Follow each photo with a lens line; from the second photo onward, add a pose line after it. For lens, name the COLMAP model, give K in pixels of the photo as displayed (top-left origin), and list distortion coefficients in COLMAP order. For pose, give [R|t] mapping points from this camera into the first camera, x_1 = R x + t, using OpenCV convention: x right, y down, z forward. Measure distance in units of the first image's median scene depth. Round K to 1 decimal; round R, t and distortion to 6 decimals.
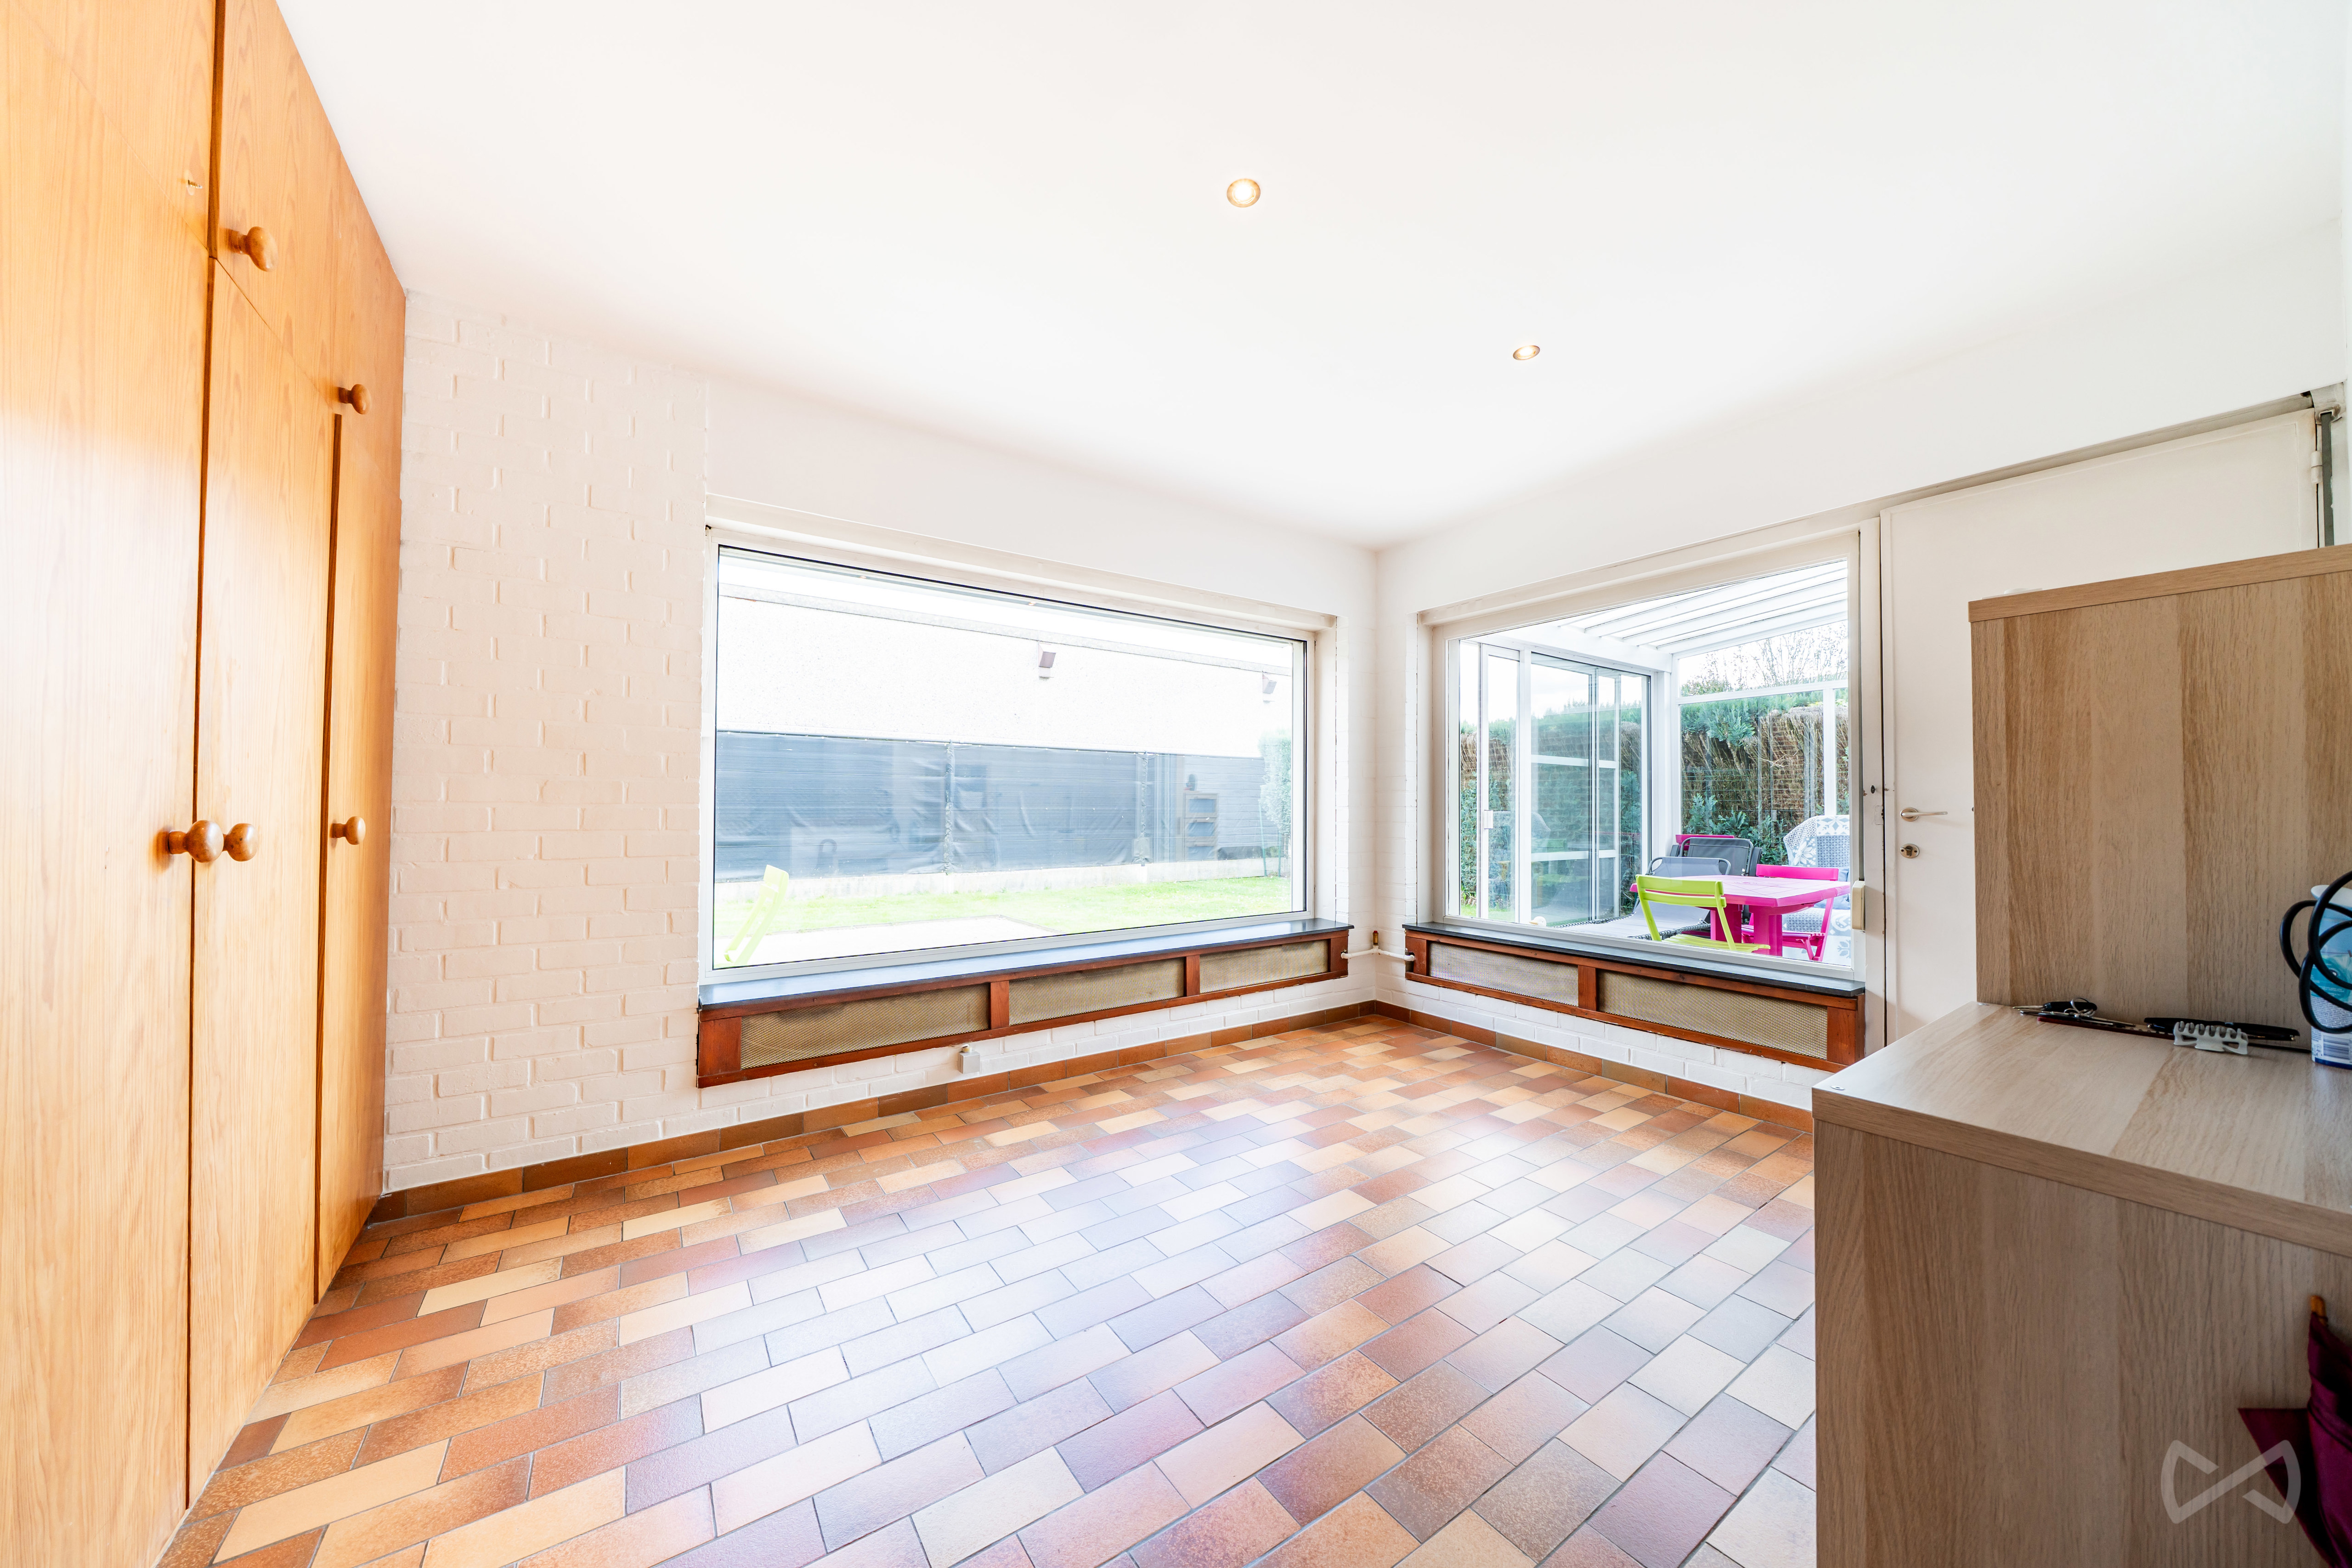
lens RADIAL K [[792.5, 0, 1173.9], [0, 792.5, 790.8], [0, 0, 1]] dist [-0.002078, -0.000259]
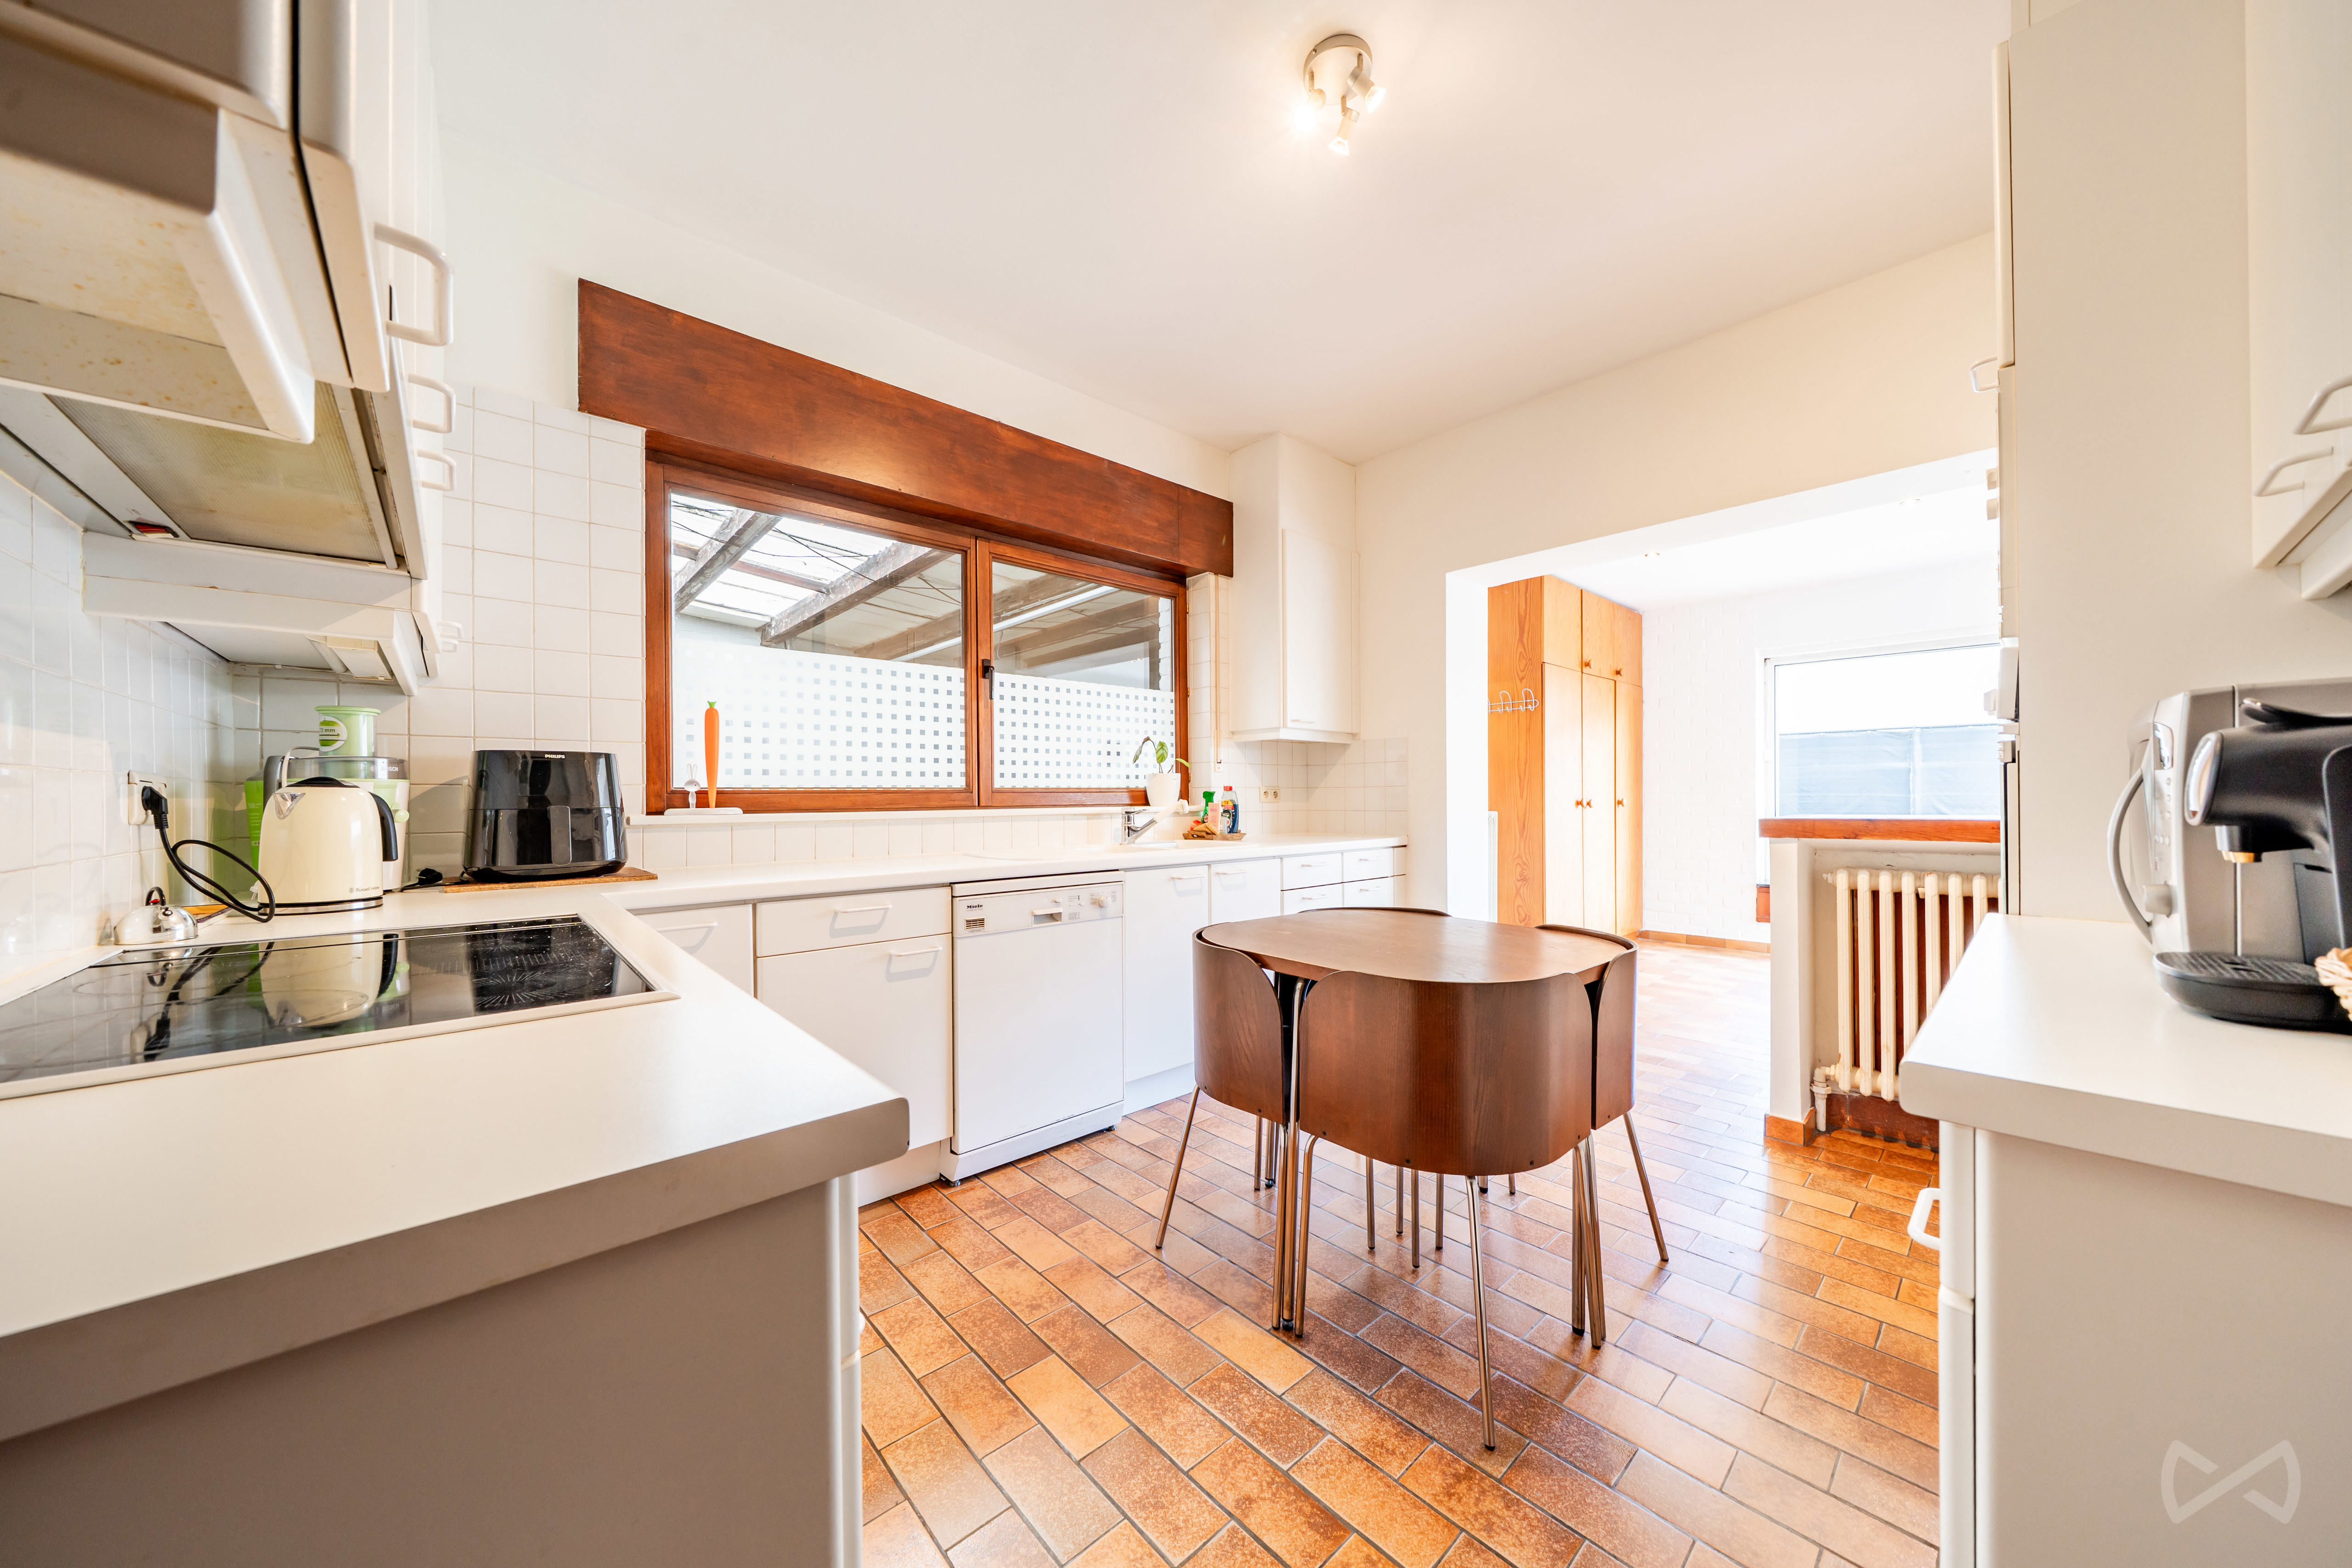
lens RADIAL K [[792.5, 0, 1173.4], [0, 792.5, 793.0], [0, 0, 1]] dist [-0.002078, -0.000259]
pose [[0.136522, -0.006867, -0.990613, 2.353937], [0.021723, 0.999756, -0.003937, -0.020729], [0.990399, -0.020982, 0.136638, -1.555125]]
